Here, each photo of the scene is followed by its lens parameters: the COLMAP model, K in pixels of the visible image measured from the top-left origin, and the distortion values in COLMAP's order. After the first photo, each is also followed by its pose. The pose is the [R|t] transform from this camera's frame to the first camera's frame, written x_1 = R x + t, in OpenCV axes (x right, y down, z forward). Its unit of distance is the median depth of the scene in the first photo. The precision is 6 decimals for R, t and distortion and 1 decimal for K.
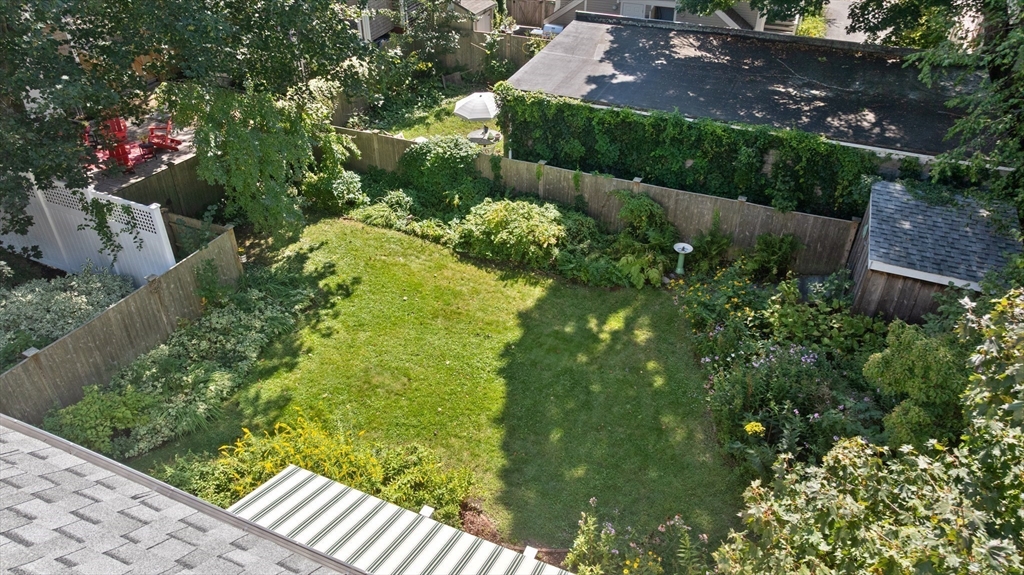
lens RADIAL K [[725.8, 0, 512.0], [0, 725.8, 287.5], [0, 0, 1]] dist [-0.046055, -0.001071]
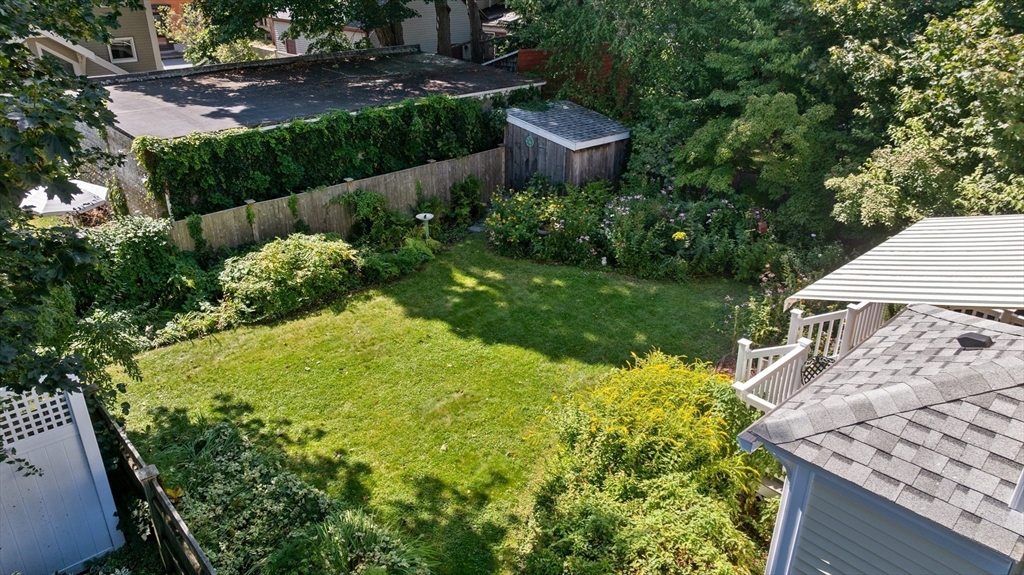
lens RADIAL K [[725.8, 0, 512.0], [0, 725.8, 287.5], [0, 0, 1]] dist [-0.046055, -0.001071]
pose [[0.391281, -0.386519, 0.835166, -0.641946], [0.509302, 0.846824, 0.153303, -0.063145], [-0.766493, 0.365367, 0.528201, 0.367582]]
